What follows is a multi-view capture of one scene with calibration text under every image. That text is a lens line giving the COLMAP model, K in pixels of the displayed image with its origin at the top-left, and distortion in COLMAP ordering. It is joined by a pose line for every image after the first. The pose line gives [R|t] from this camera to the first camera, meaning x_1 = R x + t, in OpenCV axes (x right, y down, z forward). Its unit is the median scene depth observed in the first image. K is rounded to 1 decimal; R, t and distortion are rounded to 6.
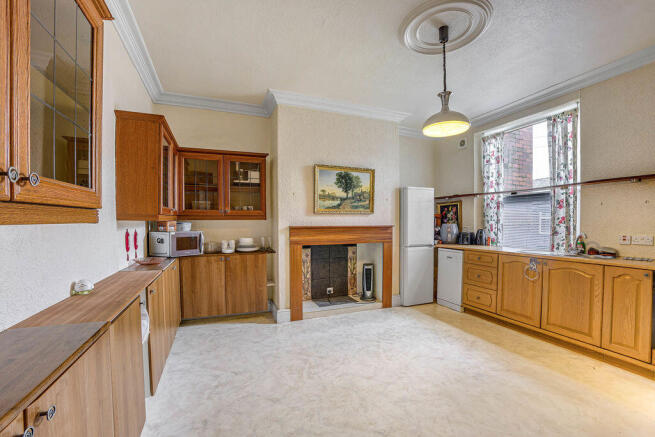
lens RADIAL K [[297.8, 0, 326.9], [0, 297.8, 224.4], [0, 0, 1]] dist [0.002671, 0.000123]
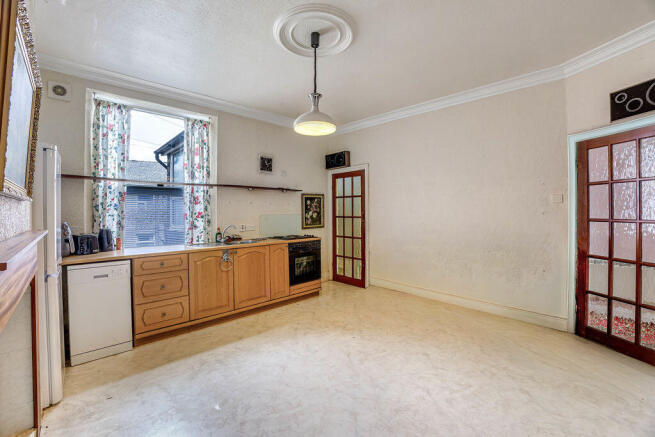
lens RADIAL K [[280.3, 0, 325.1], [0, 280.3, 211.4], [0, 0, 1]] dist [-0.005386, -0.000236]
pose [[-0.367345, 0.008157, 0.930049, -0.358821], [0.017417, 0.999847, -0.001890, -0.017668], [-0.929922, 0.015505, -0.367431, 0.929804]]
